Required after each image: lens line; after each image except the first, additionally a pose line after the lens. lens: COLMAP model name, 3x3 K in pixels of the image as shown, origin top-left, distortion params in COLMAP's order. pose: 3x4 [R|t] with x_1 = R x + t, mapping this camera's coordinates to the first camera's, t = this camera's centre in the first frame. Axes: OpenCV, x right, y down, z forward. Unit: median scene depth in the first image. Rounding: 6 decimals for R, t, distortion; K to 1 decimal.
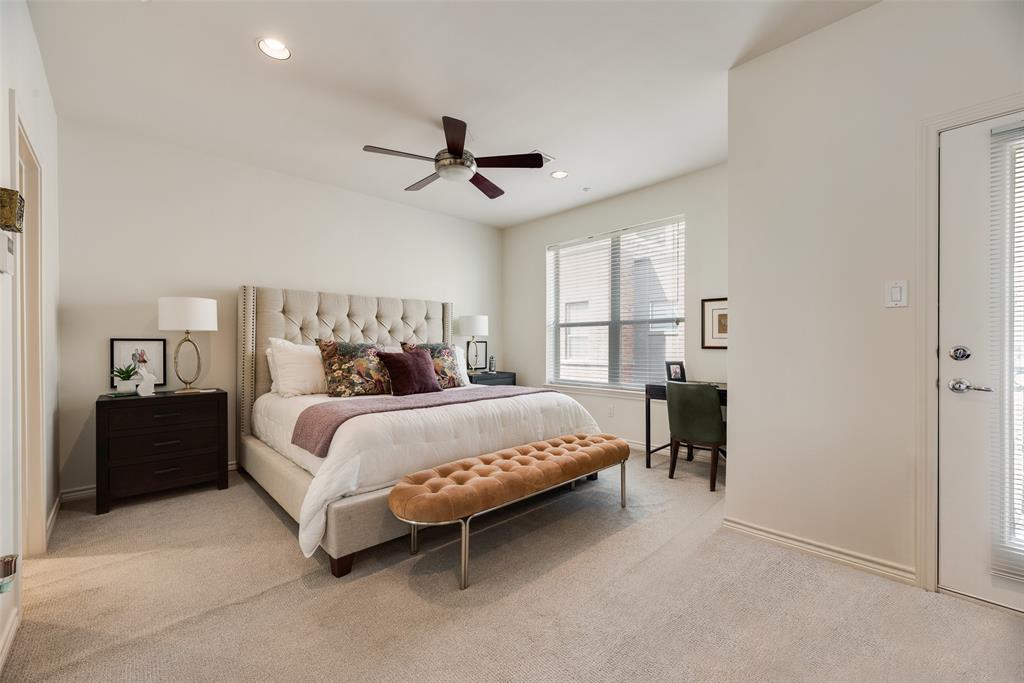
lens RADIAL K [[412.9, 0, 515.1], [0, 412.9, 340.8], [0, 0, 1]] dist [0.000567, -0.000246]
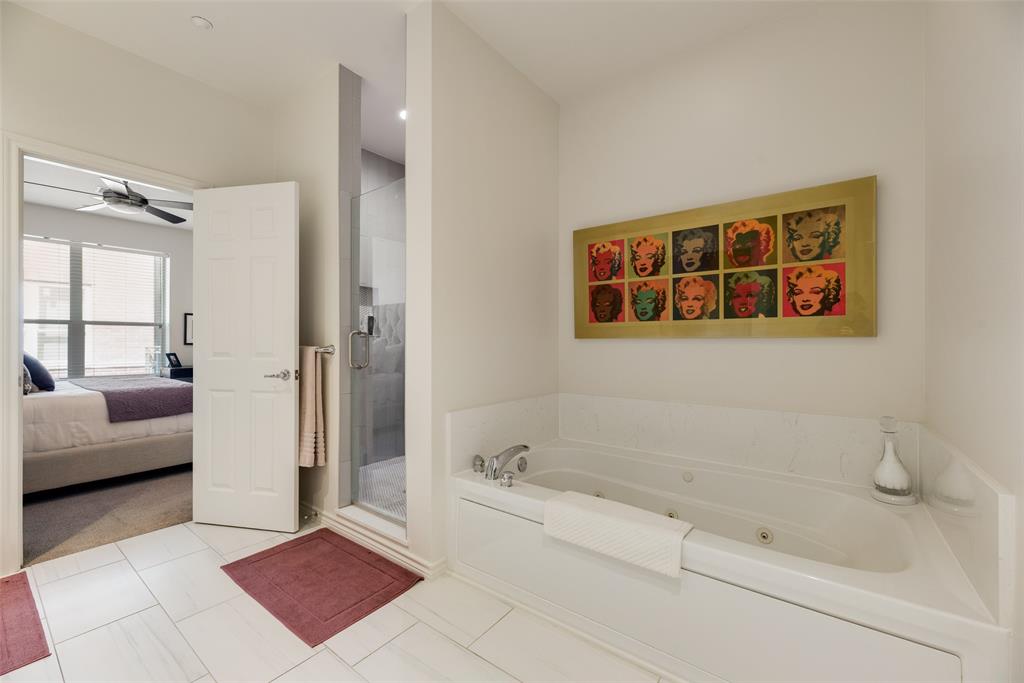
lens RADIAL K [[412.9, 0, 515.1], [0, 412.9, 340.8], [0, 0, 1]] dist [0.000567, -0.000246]
pose [[-0.159080, 0.014043, 0.987166, -1.199618], [0.006490, 0.999892, -0.013178, 0.032037], [-0.987244, 0.004311, -0.159154, 0.042445]]
